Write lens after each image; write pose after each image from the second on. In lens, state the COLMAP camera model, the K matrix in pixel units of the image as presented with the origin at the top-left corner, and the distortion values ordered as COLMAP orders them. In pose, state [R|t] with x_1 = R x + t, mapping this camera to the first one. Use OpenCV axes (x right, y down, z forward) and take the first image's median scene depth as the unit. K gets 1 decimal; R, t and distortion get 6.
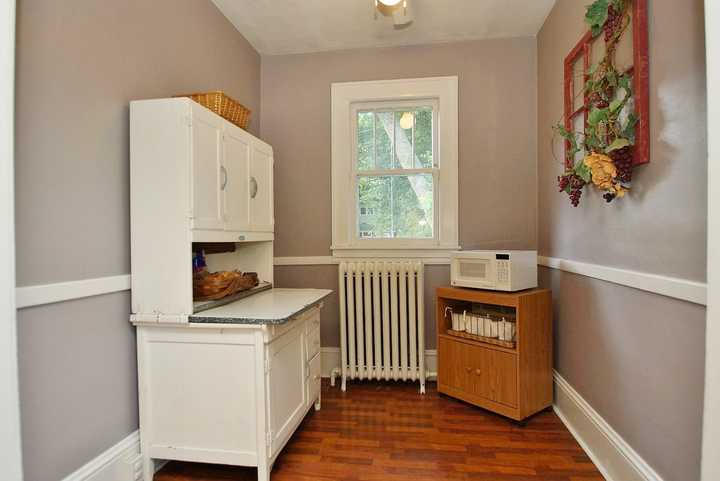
lens RADIAL K [[398.8, 0, 360.7], [0, 398.8, 237.9], [0, 0, 1]] dist [-0.022954, -0.000321]
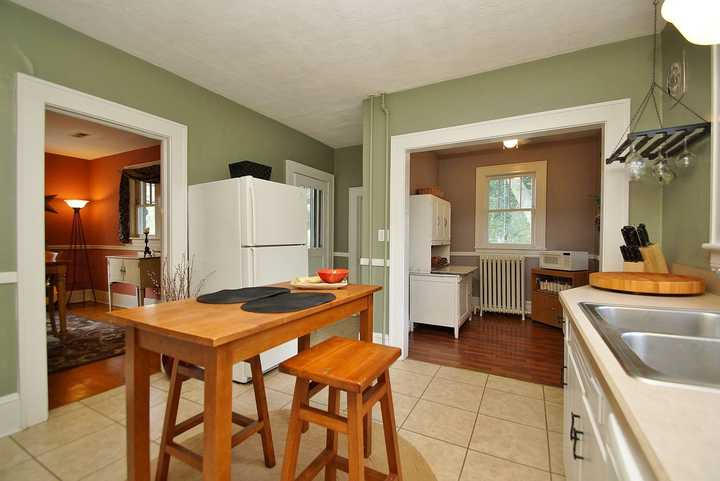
lens RADIAL K [[320.9, 0, 353.4], [0, 320.9, 240.4], [0, 0, 1]] dist [-0.008521, -0.004671]
pose [[0.938376, 0.013440, -0.345354, -0.100914], [-0.011294, 0.999902, 0.008225, -0.022140], [0.345431, -0.003818, 0.938436, -0.843430]]
